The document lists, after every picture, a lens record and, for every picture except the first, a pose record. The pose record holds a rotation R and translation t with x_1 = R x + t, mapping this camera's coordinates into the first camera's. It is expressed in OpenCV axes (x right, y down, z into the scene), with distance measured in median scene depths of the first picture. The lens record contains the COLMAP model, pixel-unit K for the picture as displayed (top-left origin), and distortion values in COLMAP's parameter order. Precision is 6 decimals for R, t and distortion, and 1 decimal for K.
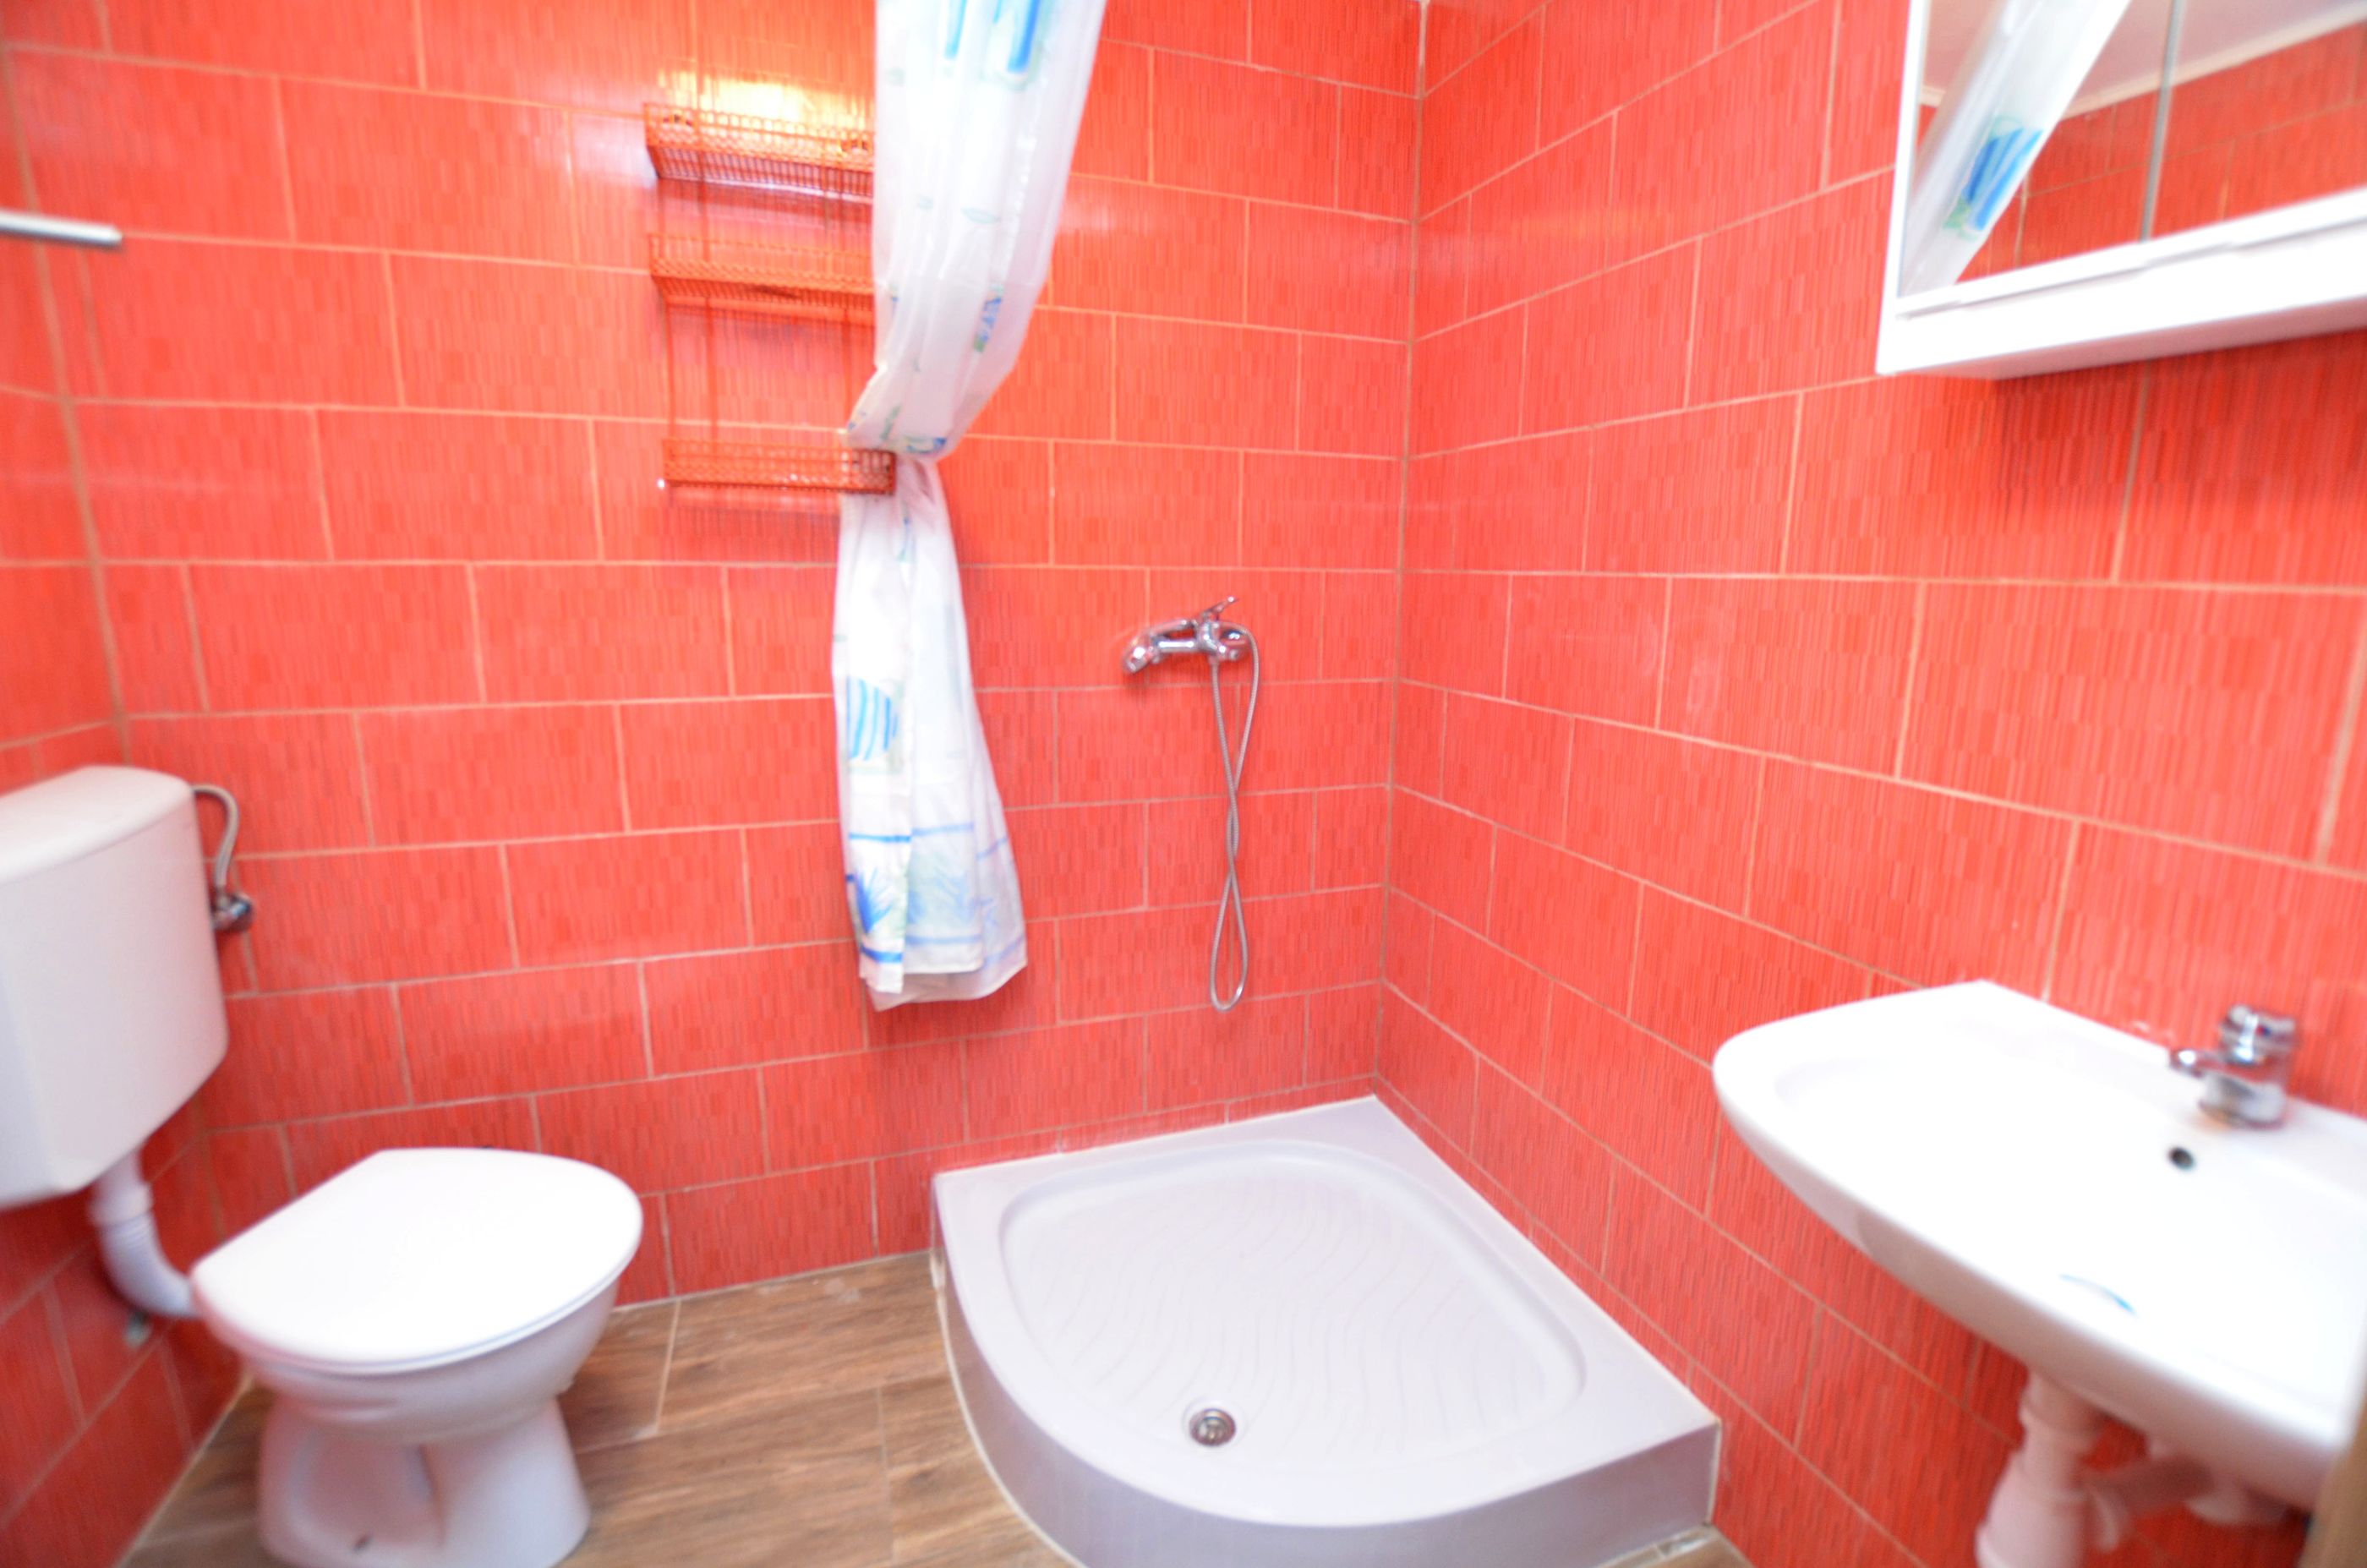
lens RADIAL K [[1044.4, 0, 1187.1], [0, 1044.4, 769.0], [0, 0, 1]] dist [-0.032895, 0.004215]
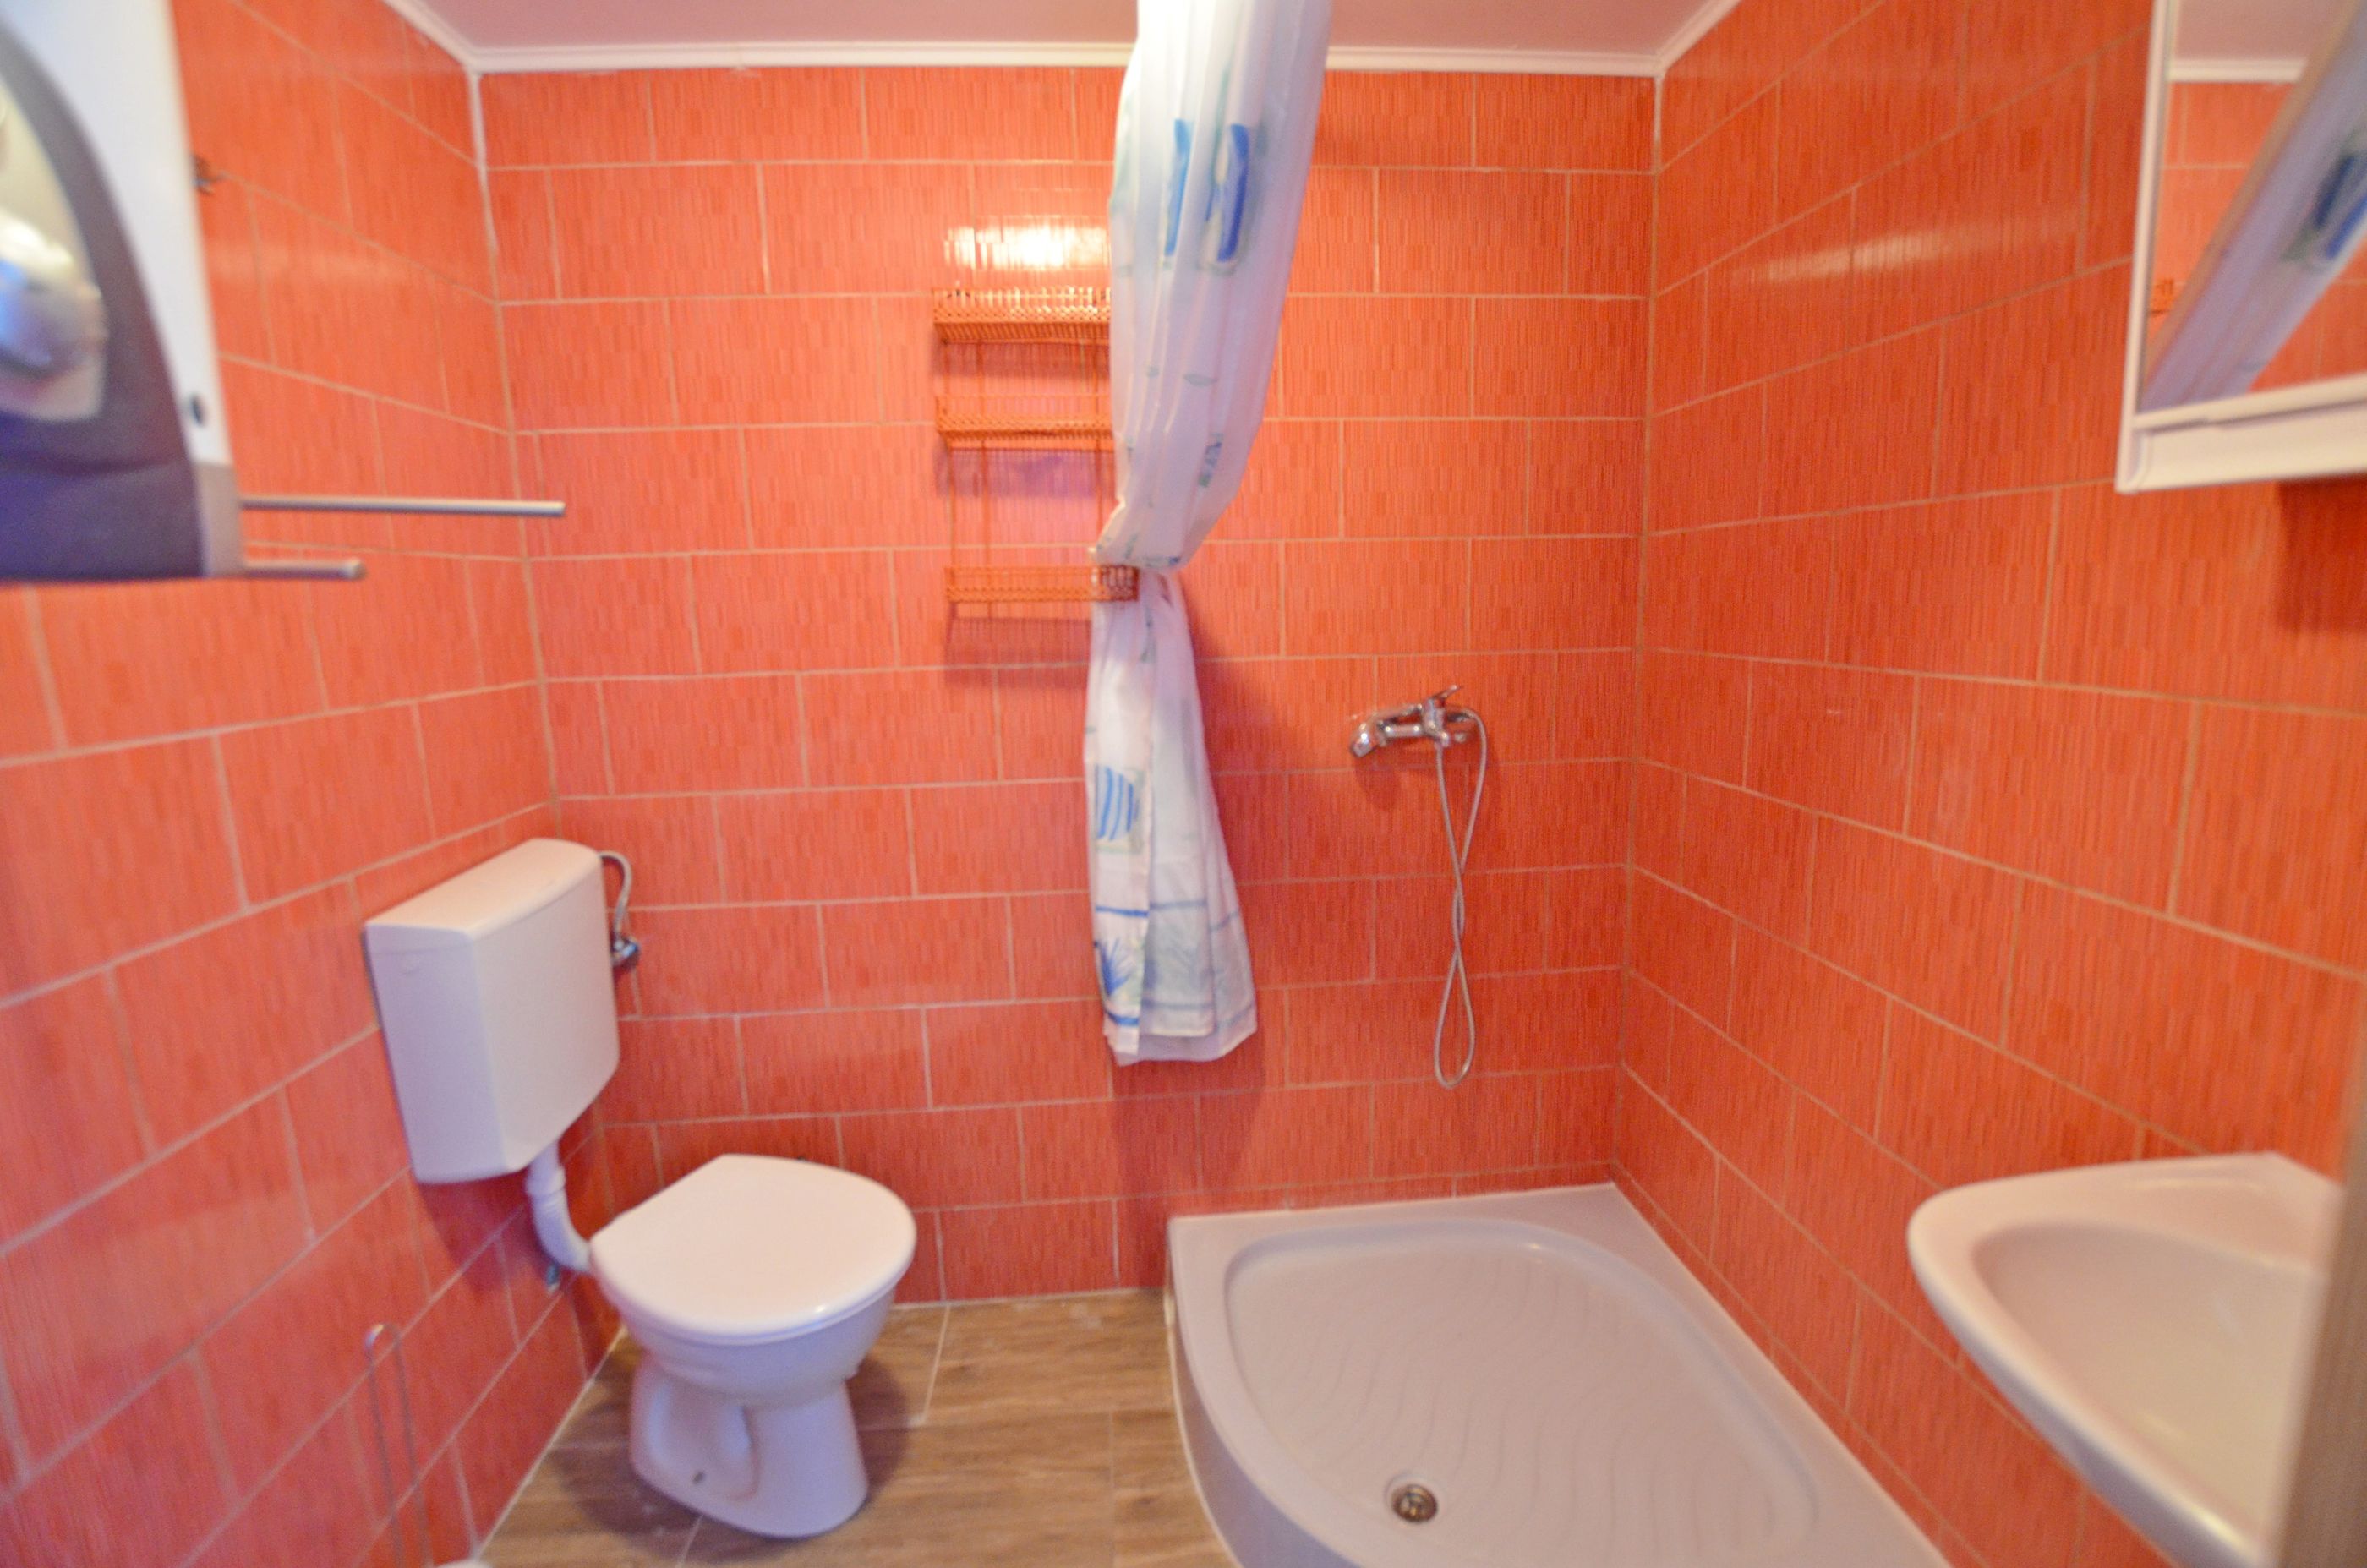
lens RADIAL K [[1044.4, 0, 1187.1], [0, 1044.4, 769.0], [0, 0, 1]] dist [-0.032895, 0.004215]
pose [[0.966163, 0.006823, -0.257842, 0.060788], [-0.013311, 0.999637, -0.023426, -0.063378], [0.257589, 0.026065, 0.965903, -0.062306]]
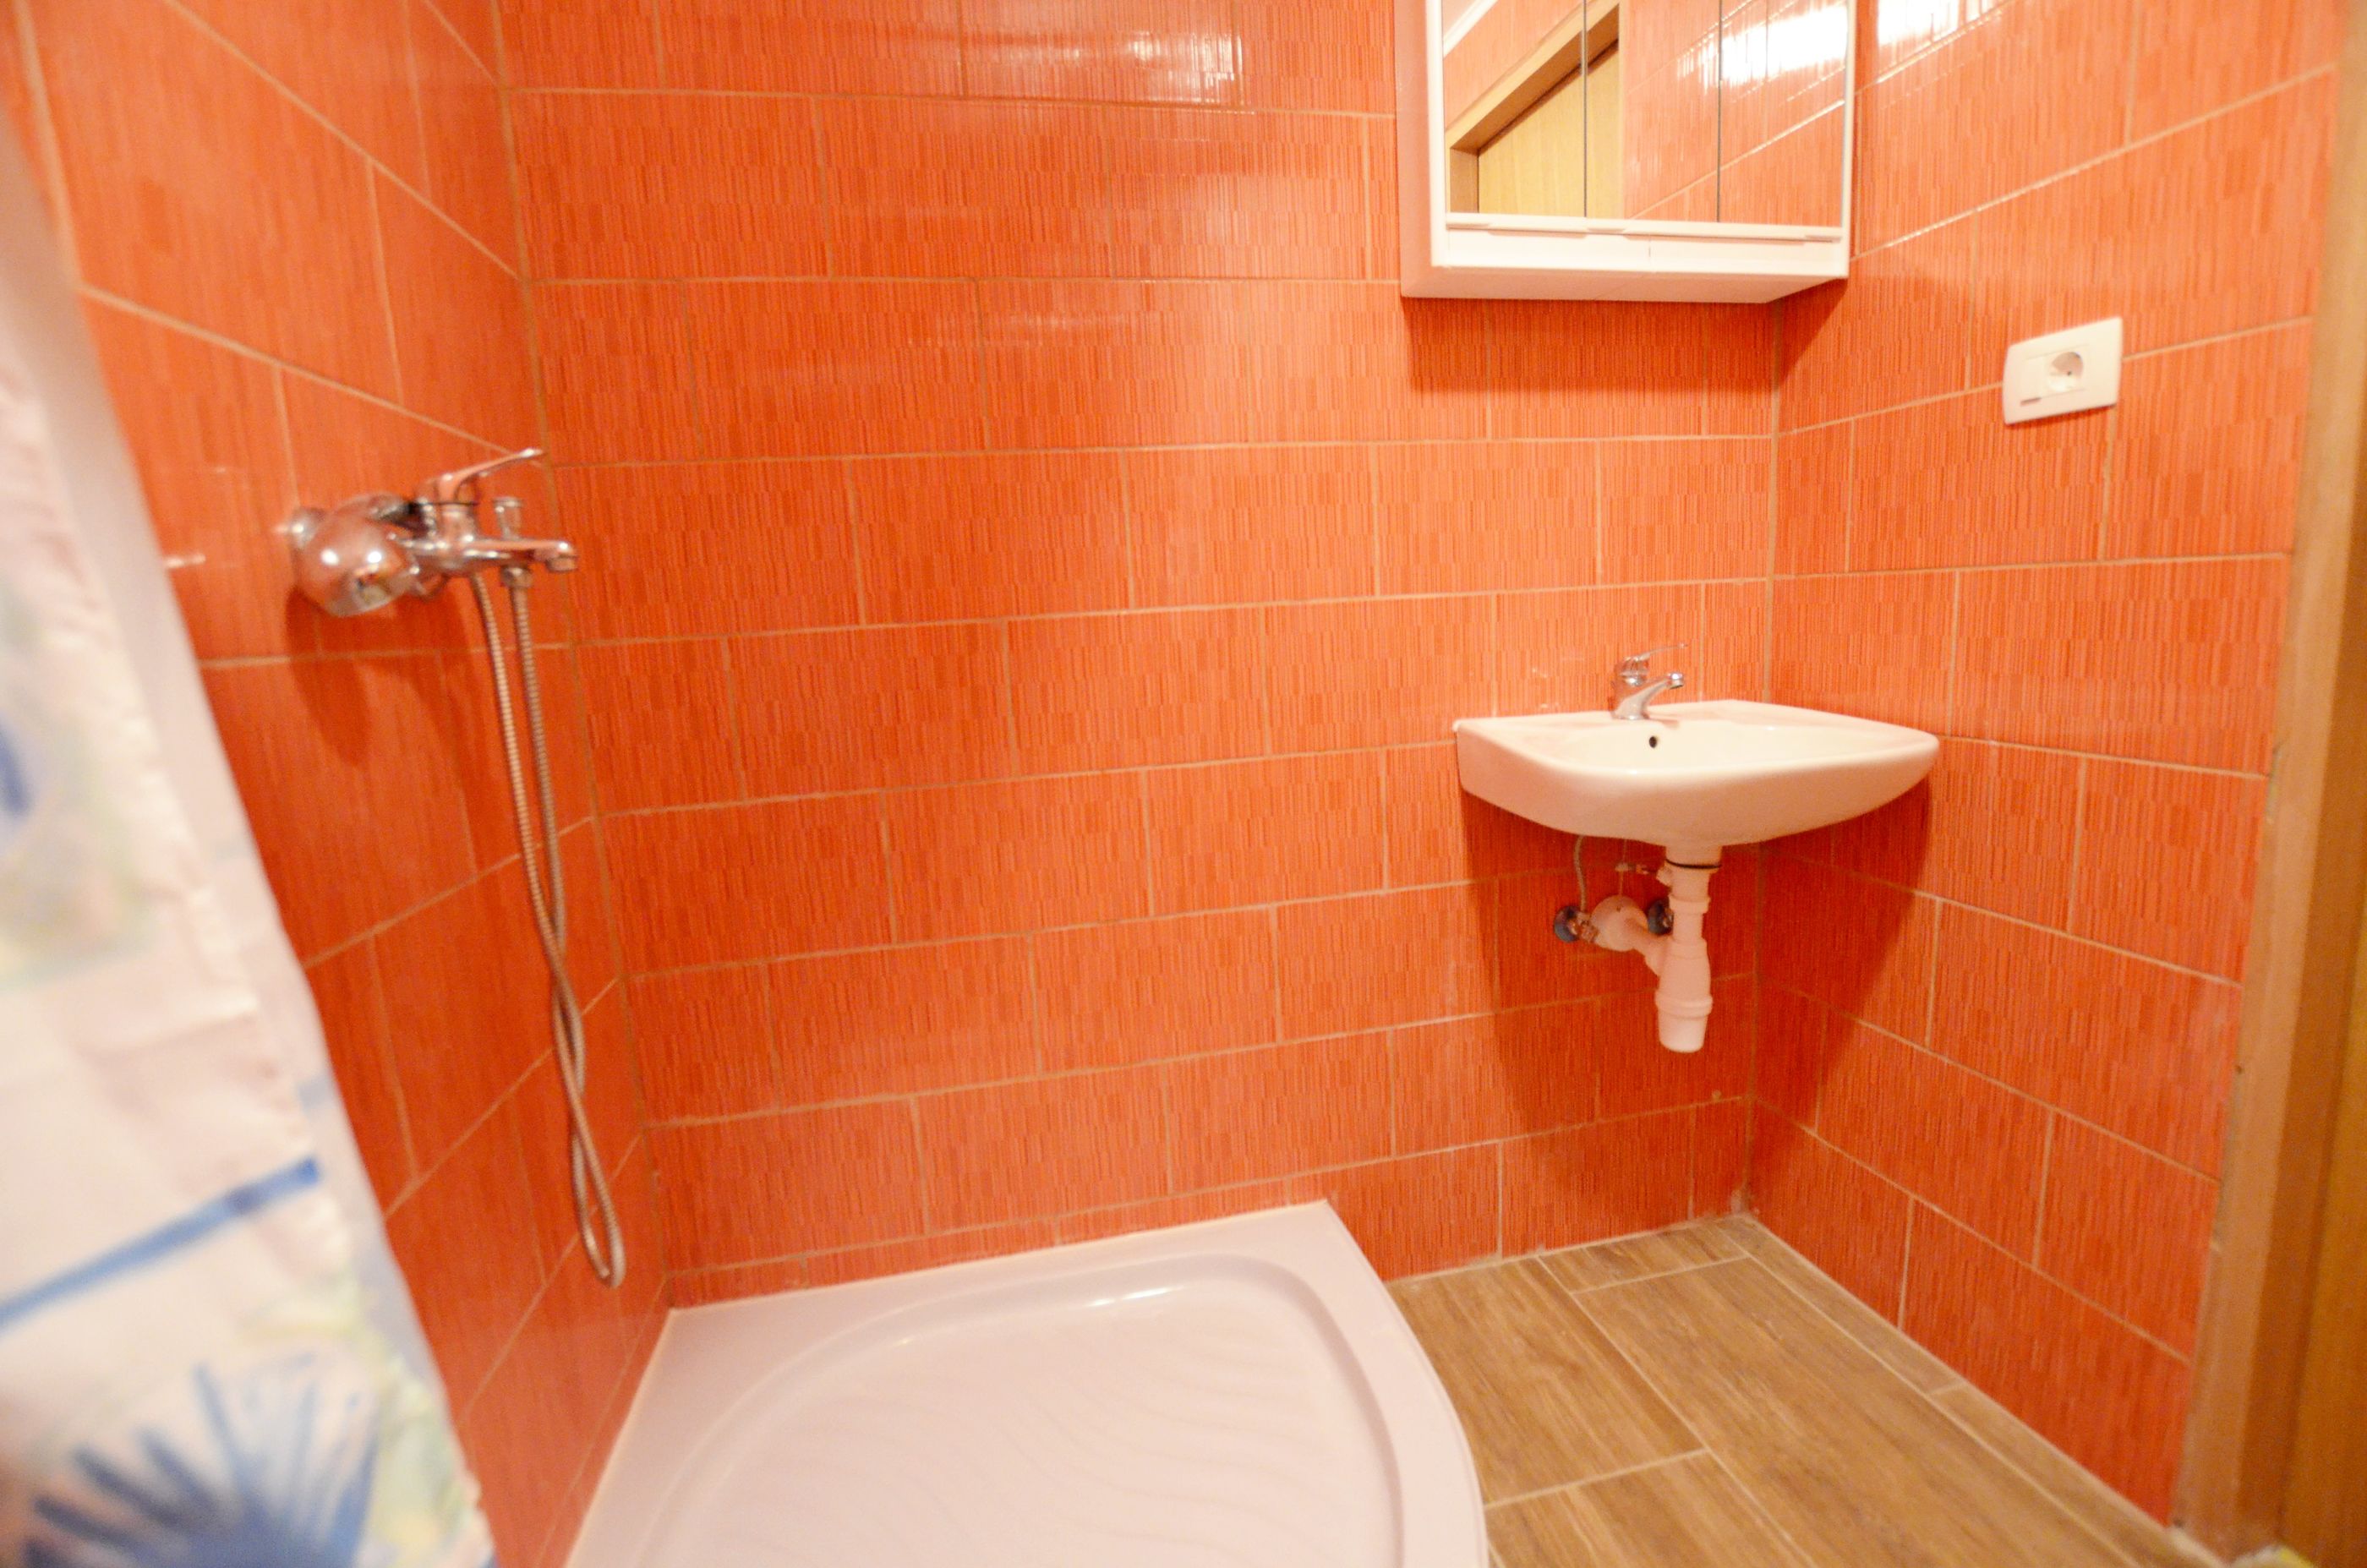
lens RADIAL K [[1044.4, 0, 1187.1], [0, 1044.4, 769.0], [0, 0, 1]] dist [-0.032895, 0.004215]
pose [[0.130301, -0.162901, 0.978001, -0.488304], [0.243939, 0.961356, 0.127628, -0.006087], [-0.960997, 0.221943, 0.165004, 0.765554]]
